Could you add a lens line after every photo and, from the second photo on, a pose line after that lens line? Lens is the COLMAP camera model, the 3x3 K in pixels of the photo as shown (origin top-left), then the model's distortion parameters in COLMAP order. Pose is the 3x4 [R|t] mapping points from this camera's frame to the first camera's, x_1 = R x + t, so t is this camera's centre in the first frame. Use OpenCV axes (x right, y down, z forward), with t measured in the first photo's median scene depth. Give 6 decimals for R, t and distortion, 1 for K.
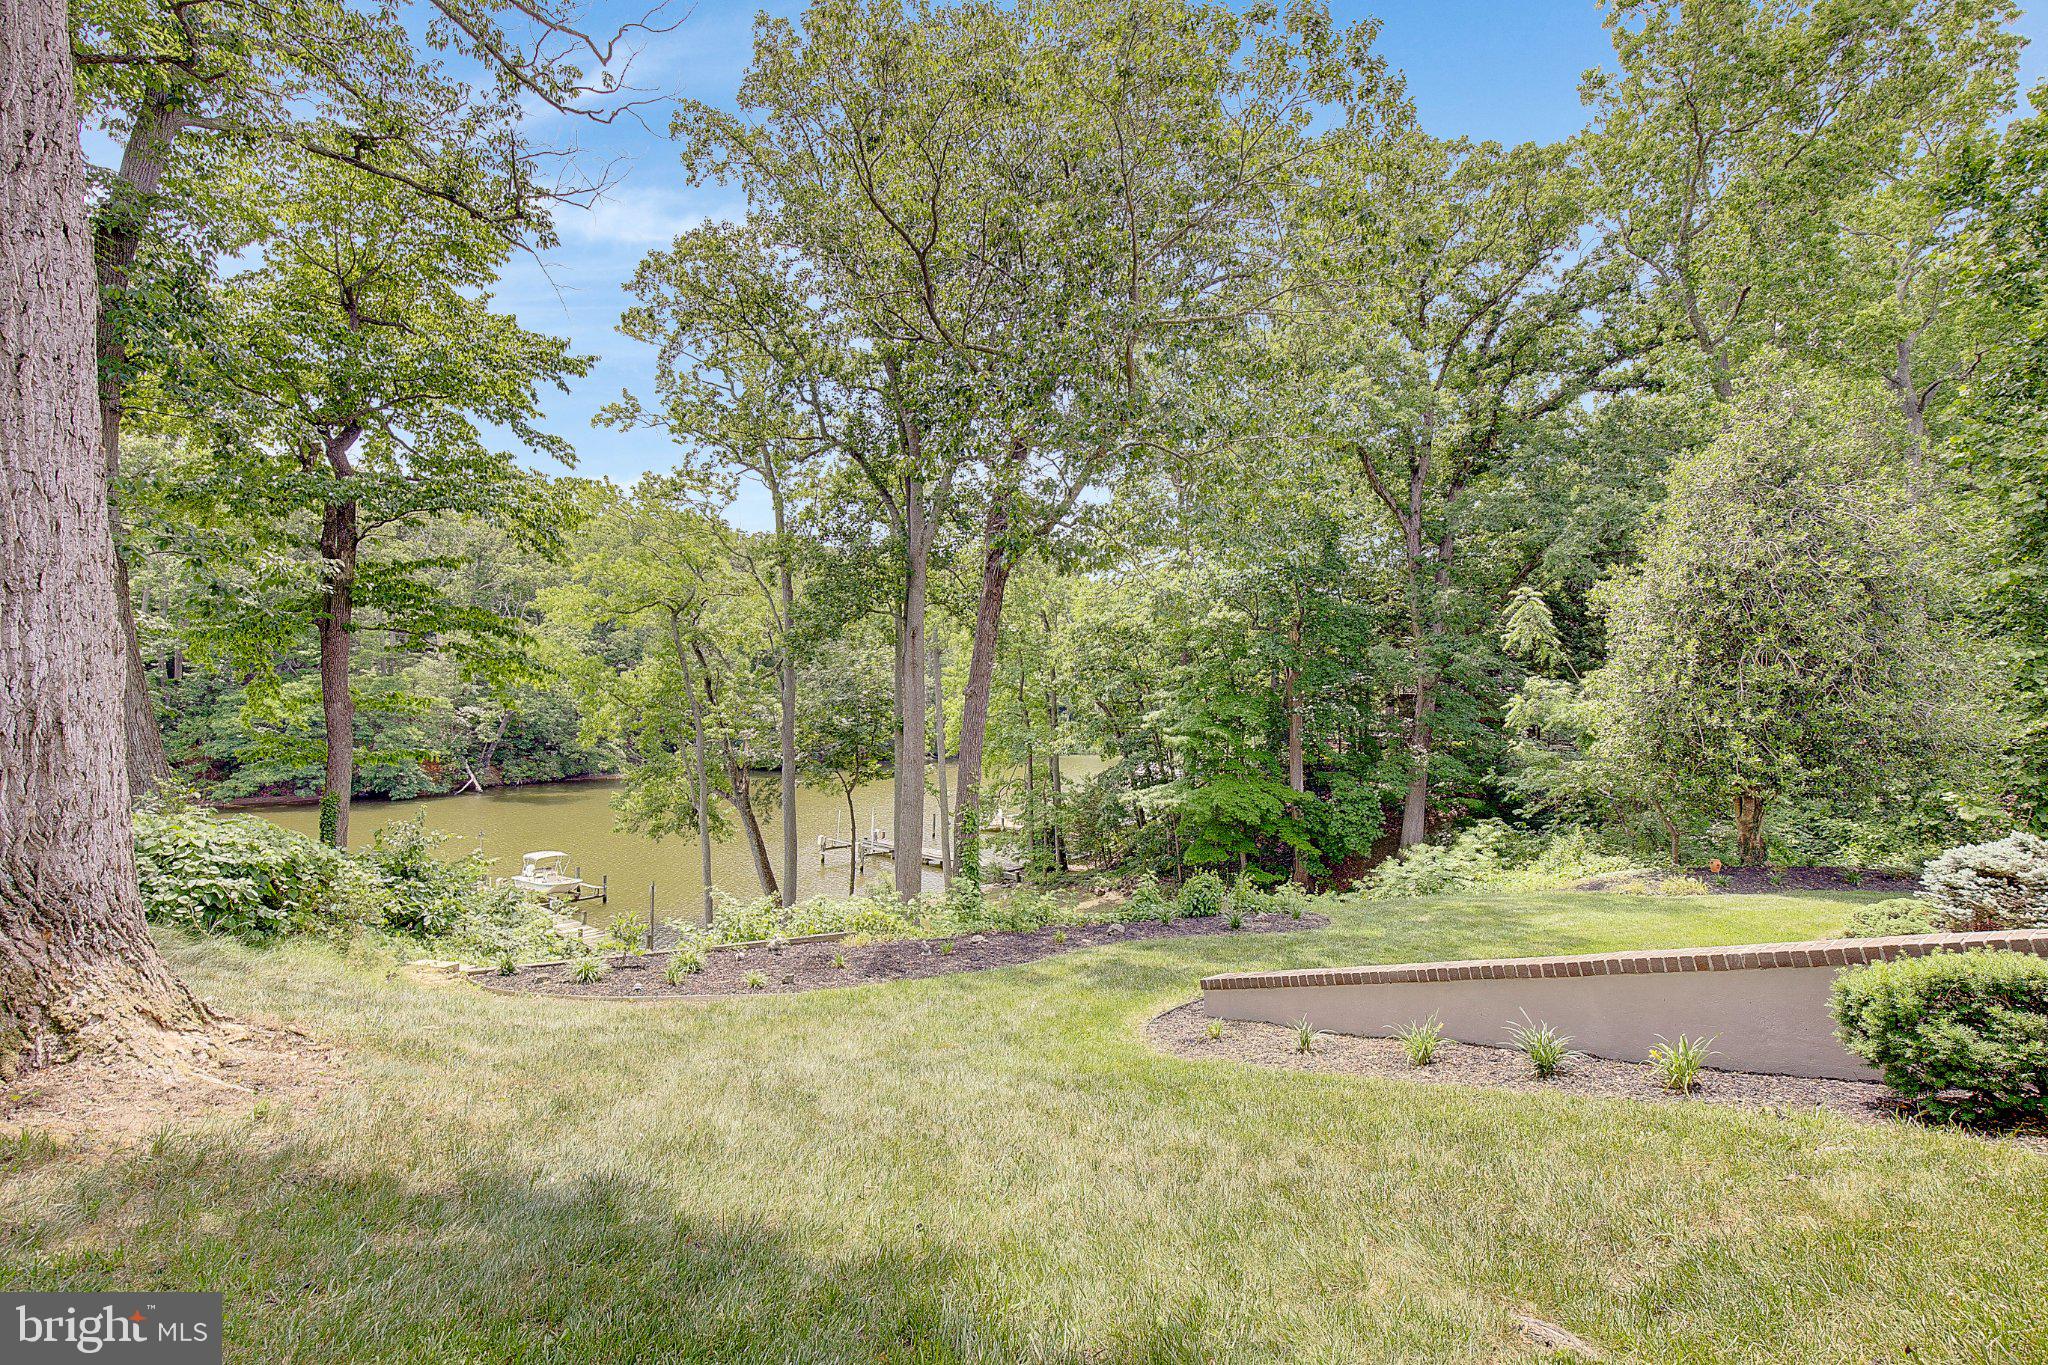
lens RADIAL K [[938.0, 0, 1018.7], [0, 938.0, 684.8], [0, 0, 1]] dist [-0.033740, 0.002864]
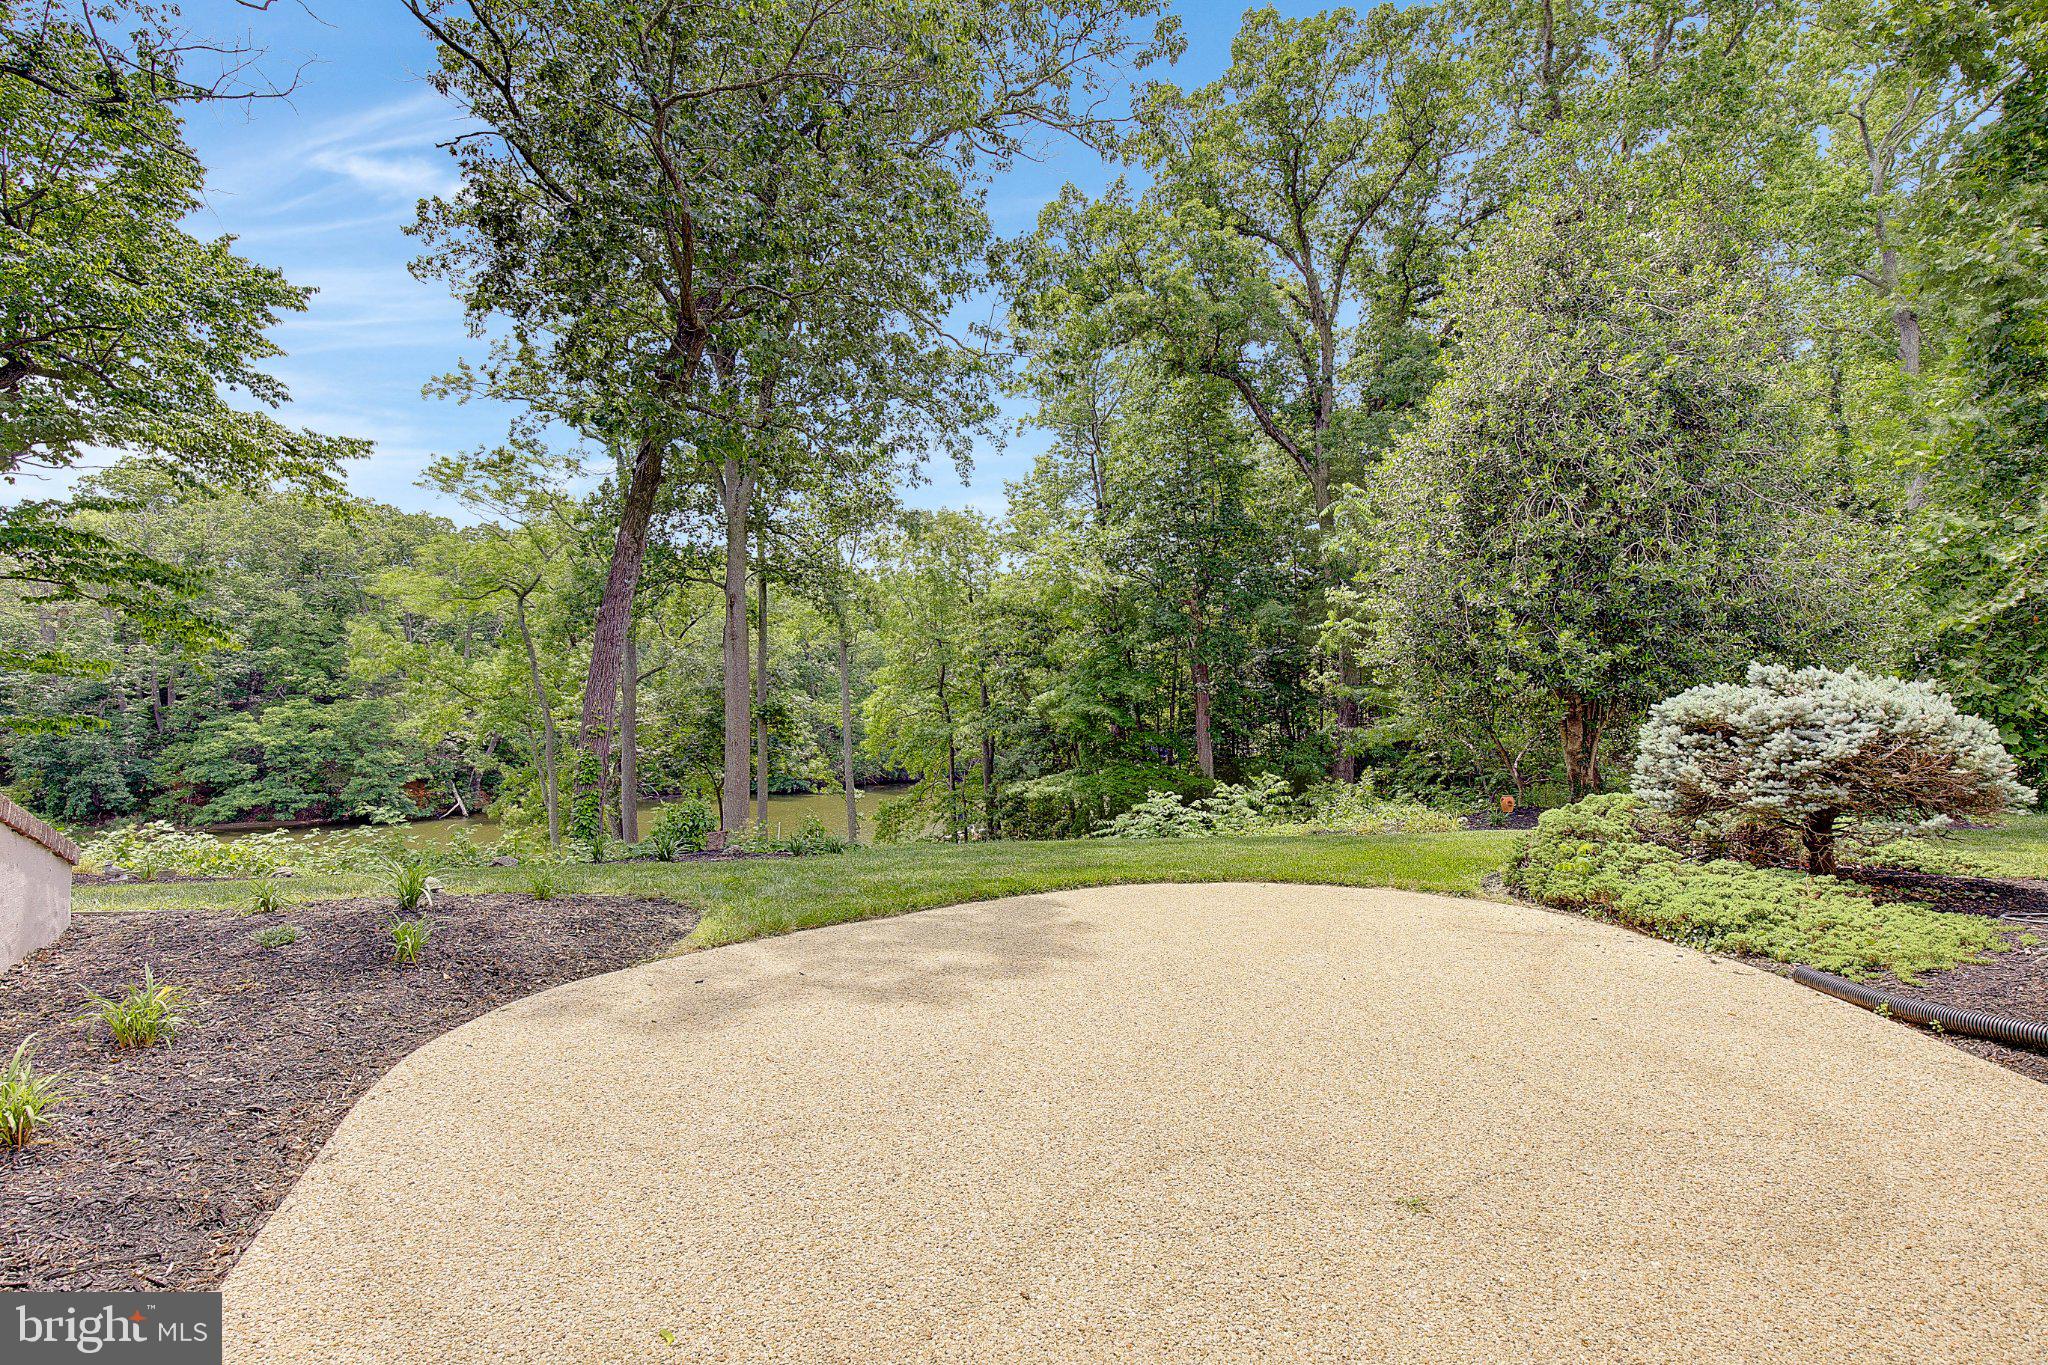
lens RADIAL K [[938.0, 0, 1024.2], [0, 938.0, 685.5], [0, 0, 1]] dist [-0.033740, 0.002864]
pose [[0.998234, -0.022110, -0.055132, 0.222005], [0.020333, 0.999262, -0.032599, 0.063668], [0.055812, 0.031421, 0.997947, 0.125560]]
